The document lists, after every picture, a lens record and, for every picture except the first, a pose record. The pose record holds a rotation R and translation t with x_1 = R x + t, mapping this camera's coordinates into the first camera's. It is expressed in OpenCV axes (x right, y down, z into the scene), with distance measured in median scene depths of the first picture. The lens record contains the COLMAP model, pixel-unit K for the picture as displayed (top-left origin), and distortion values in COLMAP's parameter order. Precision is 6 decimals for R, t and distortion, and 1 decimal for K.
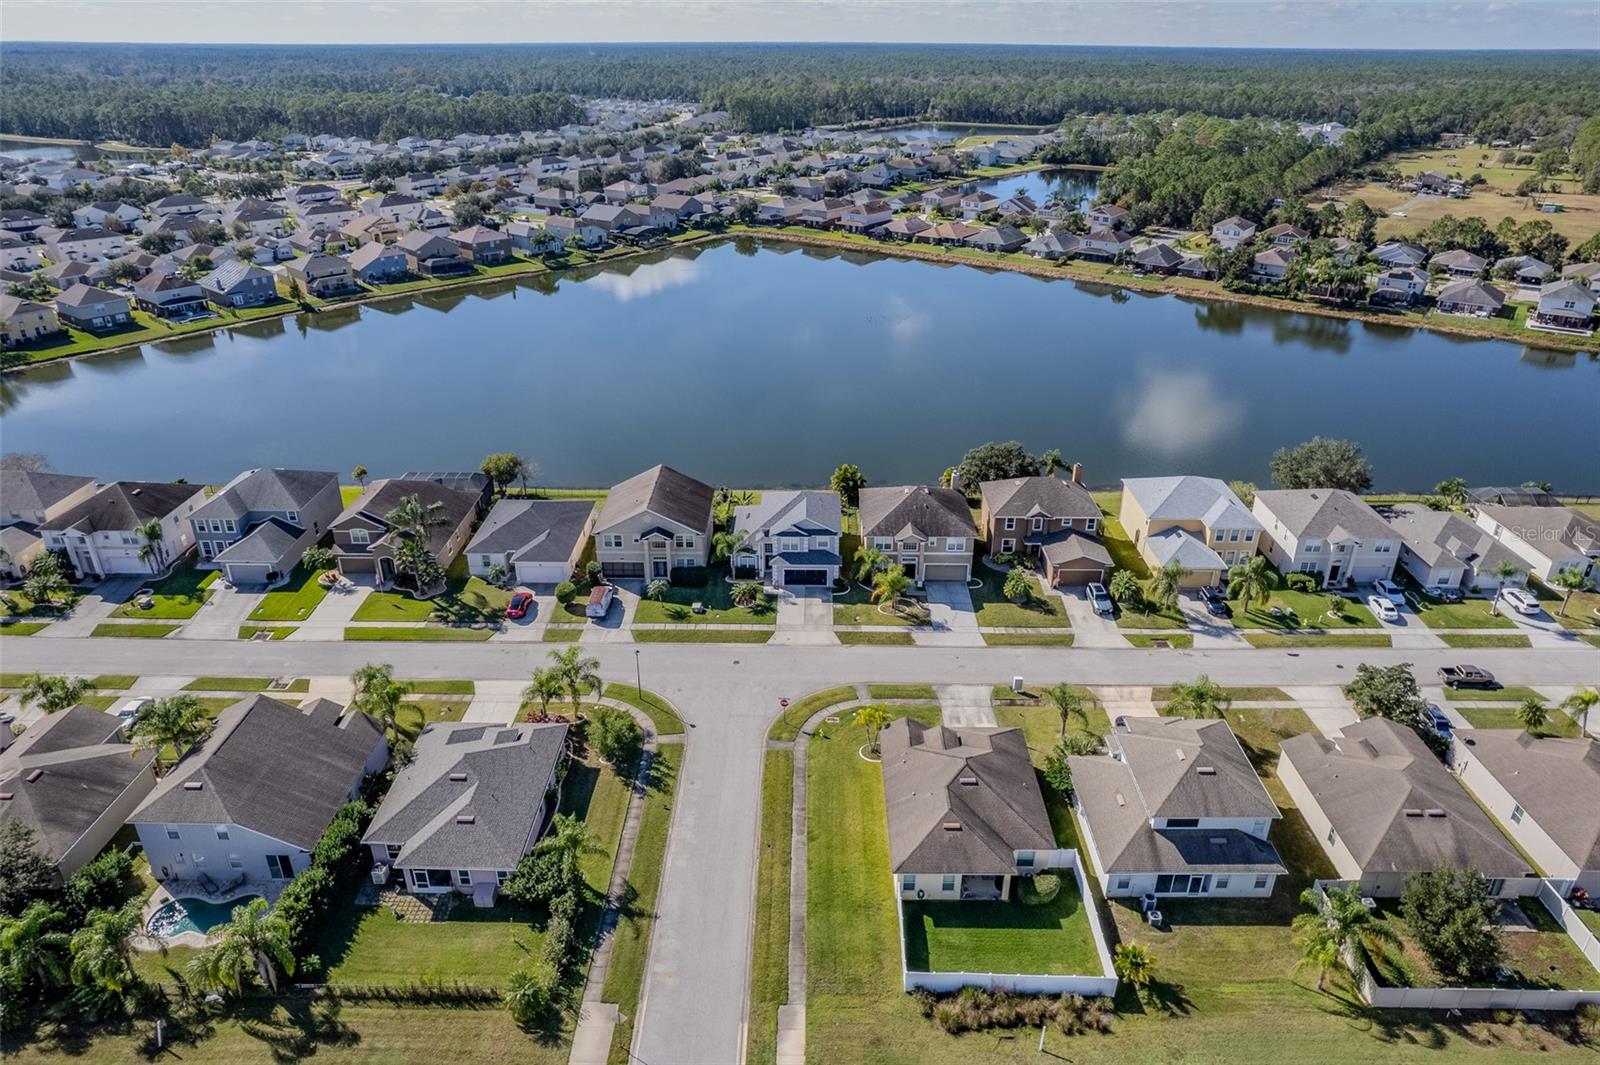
lens RADIAL K [[1033.2, 0, 800.0], [0, 1033.2, 532.5], [0, 0, 1]] dist [-0.074932, 0.071856]
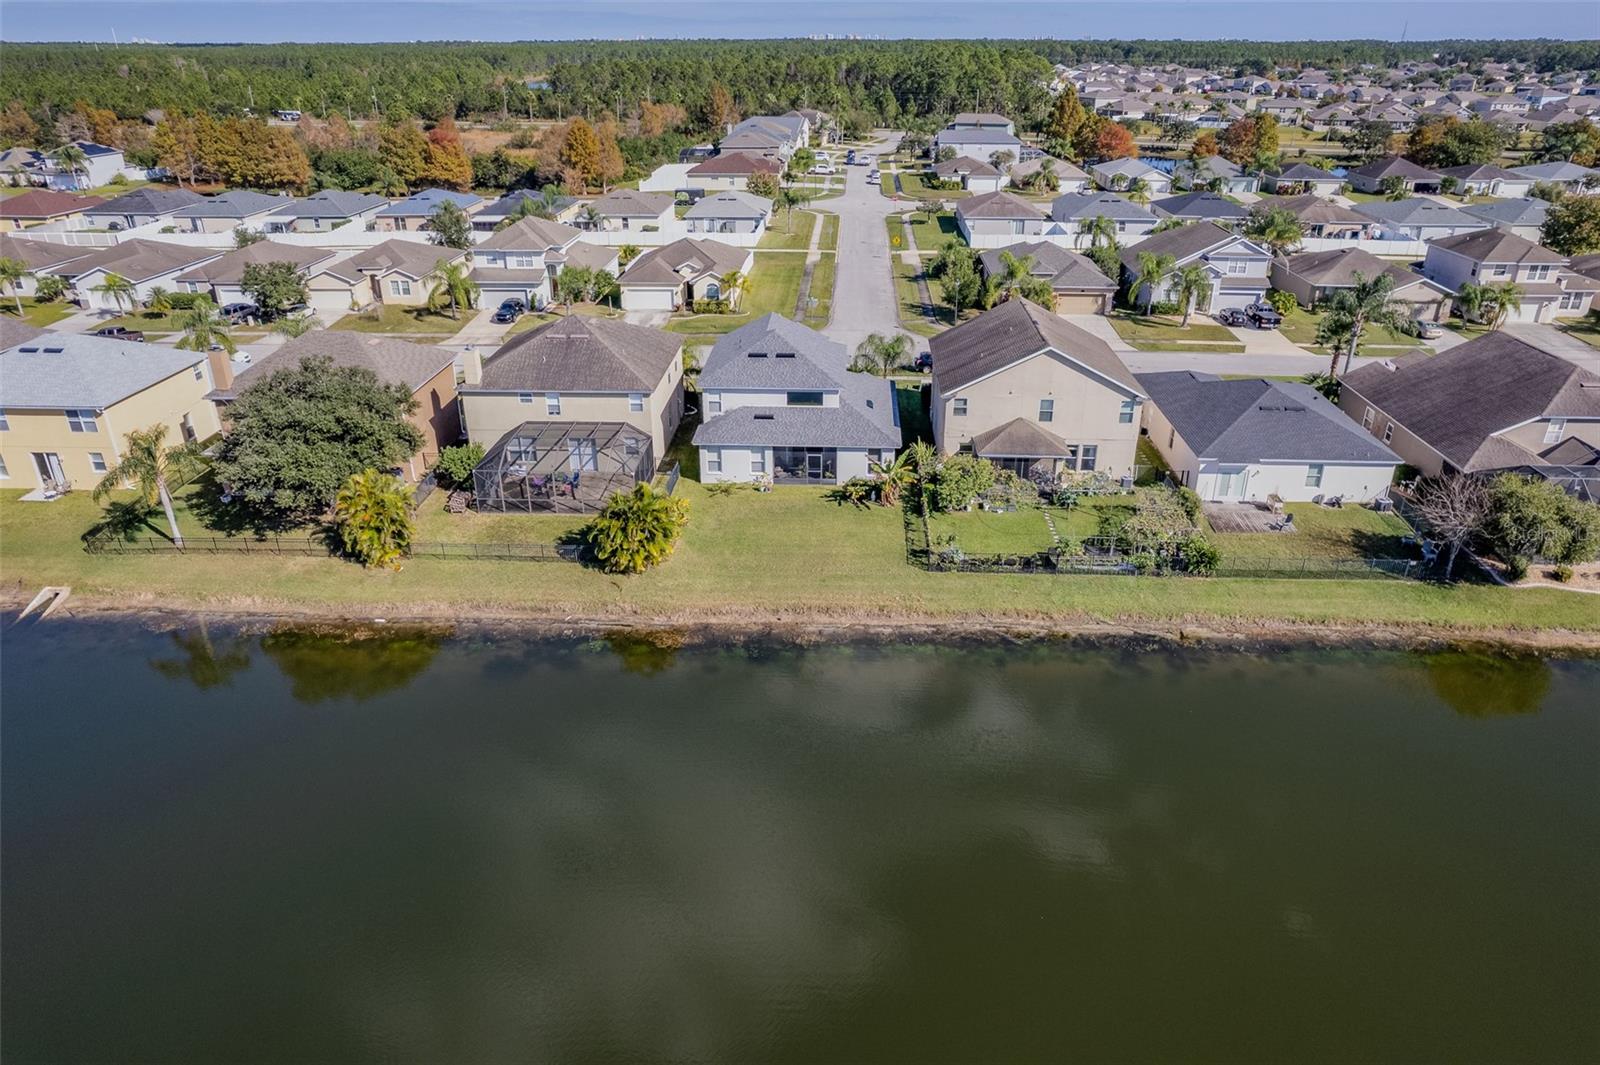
lens RADIAL K [[1040.6, 0, 804.0], [0, 1040.6, 534.0], [0, 0, 1]] dist [-0.076754, 0.065857]
pose [[-0.999358, -0.016471, 0.031805, -0.035685], [0.014652, 0.622298, 0.782643, -0.424755], [-0.032684, 0.782607, -0.621658, 1.475120]]
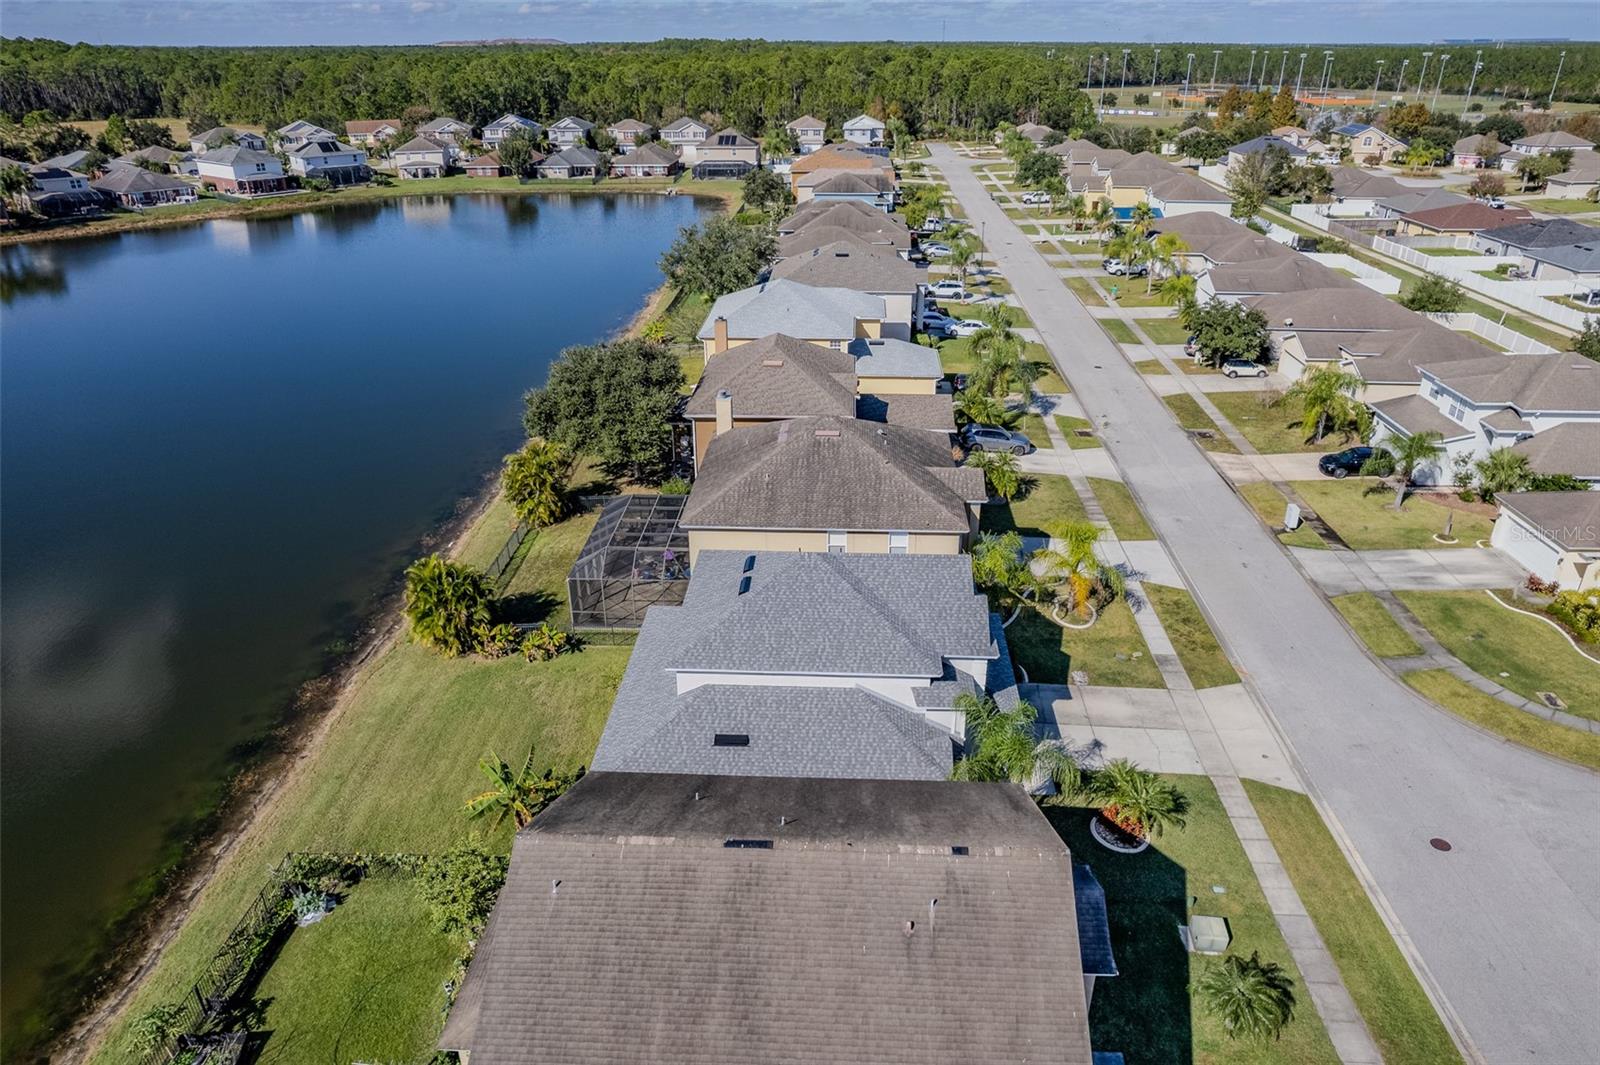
lens RADIAL K [[1040.6, 0, 804.0], [0, 1040.6, 534.0], [0, 0, 1]] dist [-0.076754, 0.065857]
pose [[0.035765, -0.434853, 0.899791, -0.303820], [0.436991, 0.816532, 0.377246, -0.174316], [-0.898754, 0.379709, 0.219230, 0.947866]]
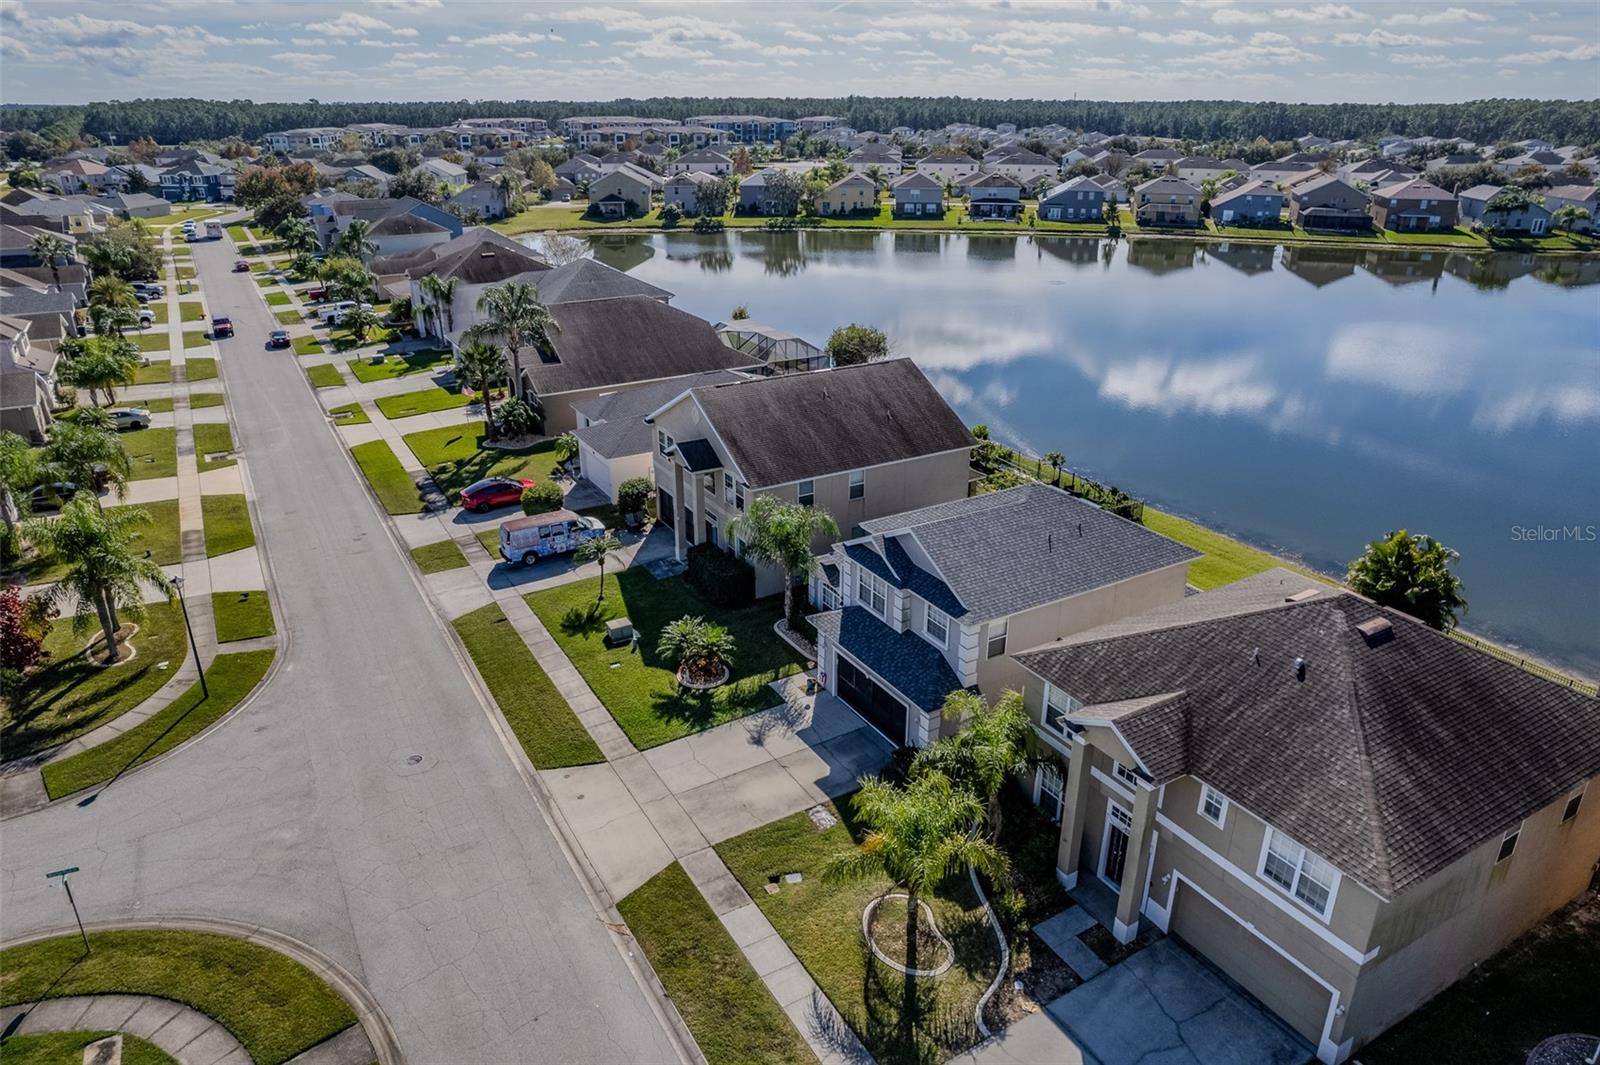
lens RADIAL K [[1040.6, 0, 804.0], [0, 1040.6, 534.0], [0, 0, 1]] dist [-0.076754, 0.065857]
pose [[0.516011, 0.328335, -0.791157, 0.240122], [-0.370171, 0.918398, 0.139707, -0.044638], [0.772468, 0.220773, 0.595443, 0.763030]]
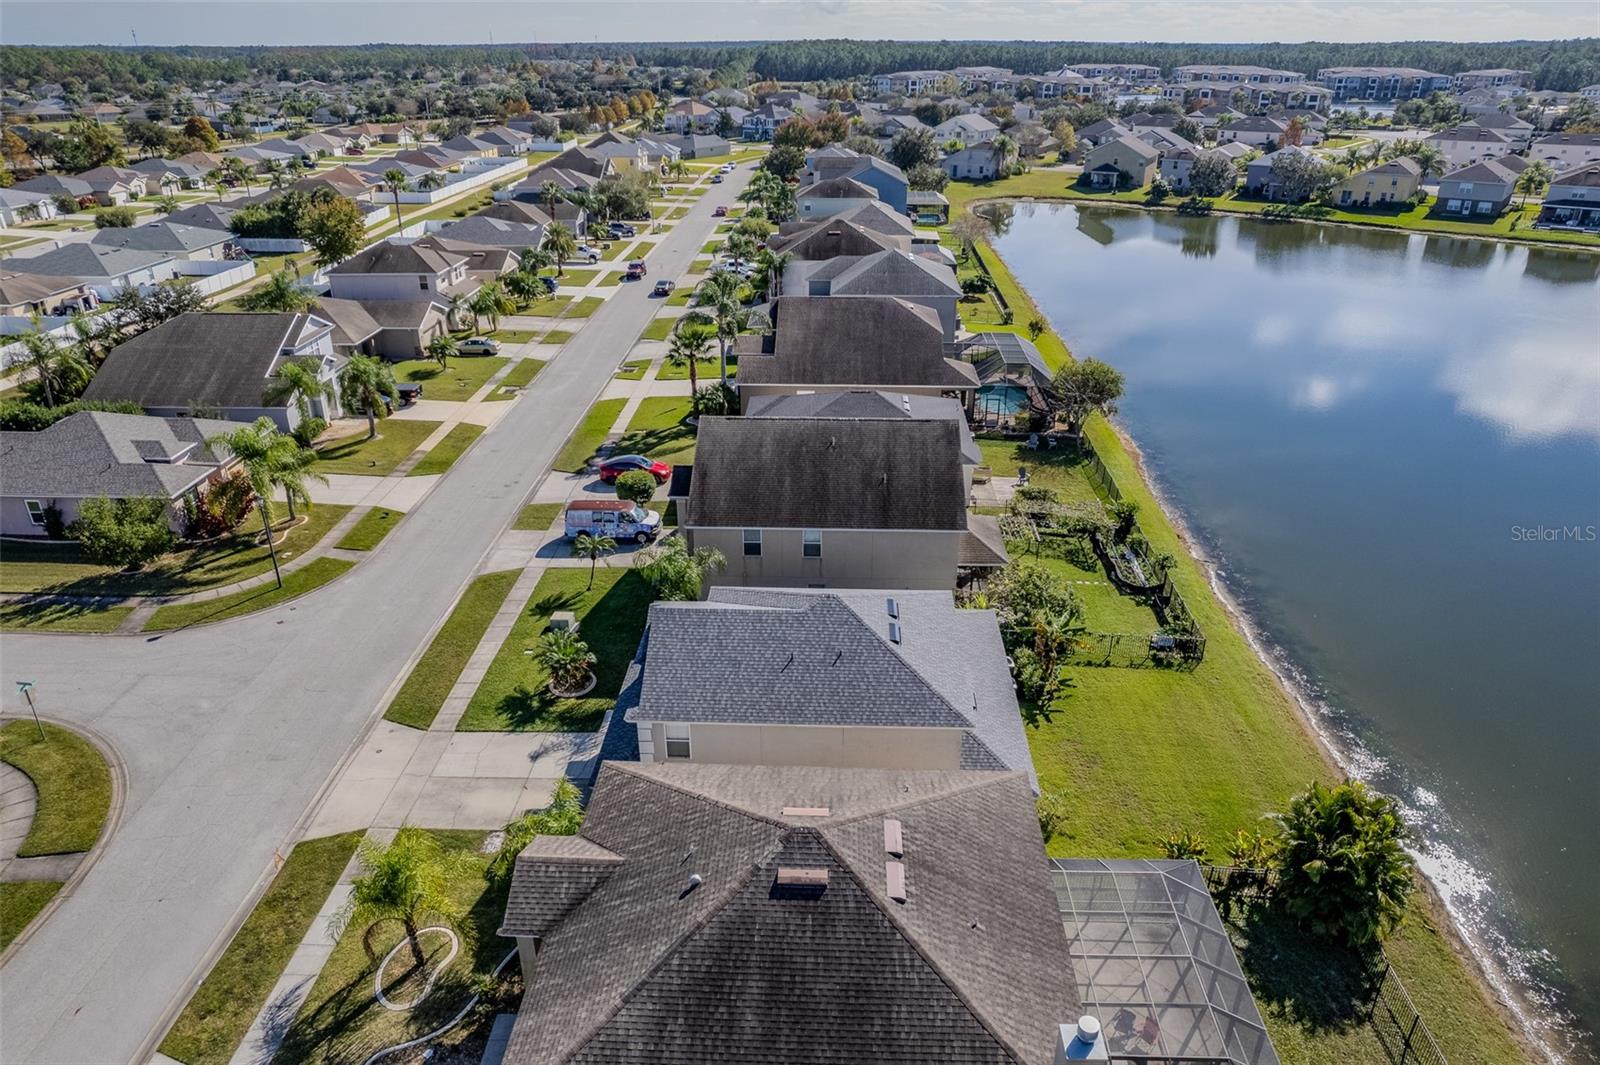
lens RADIAL K [[1044.8, 0, 800.0], [0, 1044.8, 532.5], [0, 0, 1]] dist [-0.075961, 0.061237]
pose [[-0.029786, 0.427354, -0.903594, 0.284120], [-0.431524, 0.809914, 0.397273, -0.179733], [0.901610, 0.401756, 0.160289, 0.956182]]
